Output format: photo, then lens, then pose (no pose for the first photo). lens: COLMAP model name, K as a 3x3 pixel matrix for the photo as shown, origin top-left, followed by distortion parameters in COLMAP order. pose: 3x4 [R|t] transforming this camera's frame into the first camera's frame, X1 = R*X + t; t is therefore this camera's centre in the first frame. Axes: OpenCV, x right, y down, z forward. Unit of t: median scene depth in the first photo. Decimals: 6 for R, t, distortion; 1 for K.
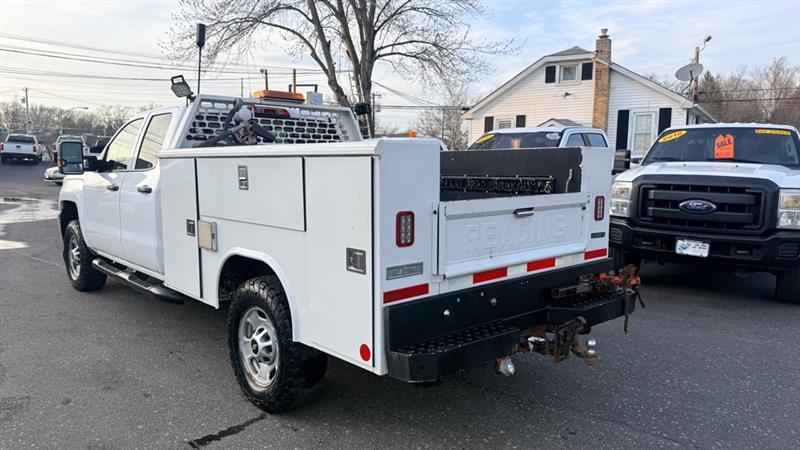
lens RADIAL K [[557.3, 0, 401.8], [0, 557.3, 224.6], [0, 0, 1]] dist [0.113156, -0.168189]
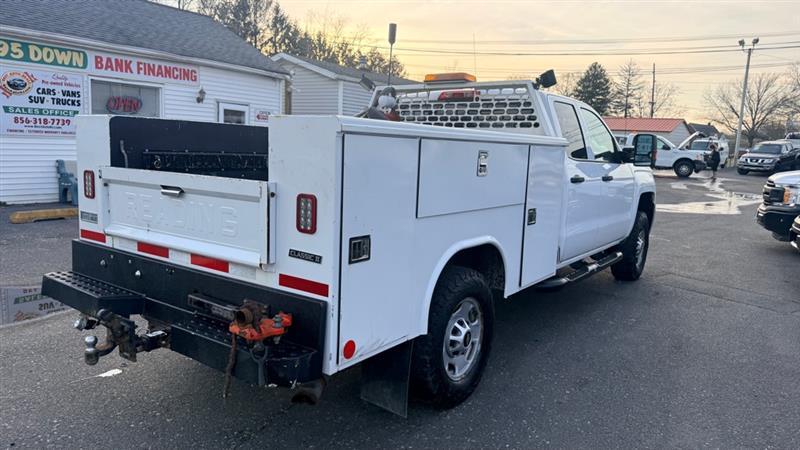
lens RADIAL K [[562.8, 0, 400.0], [0, 562.8, 225.0], [0, 0, 1]] dist [0.048789, -0.004008]
pose [[0.210156, 0.139064, -0.967727, 0.932348], [-0.142589, 0.983608, 0.110381, -0.095615], [0.967214, 0.114790, 0.226540, 0.919408]]
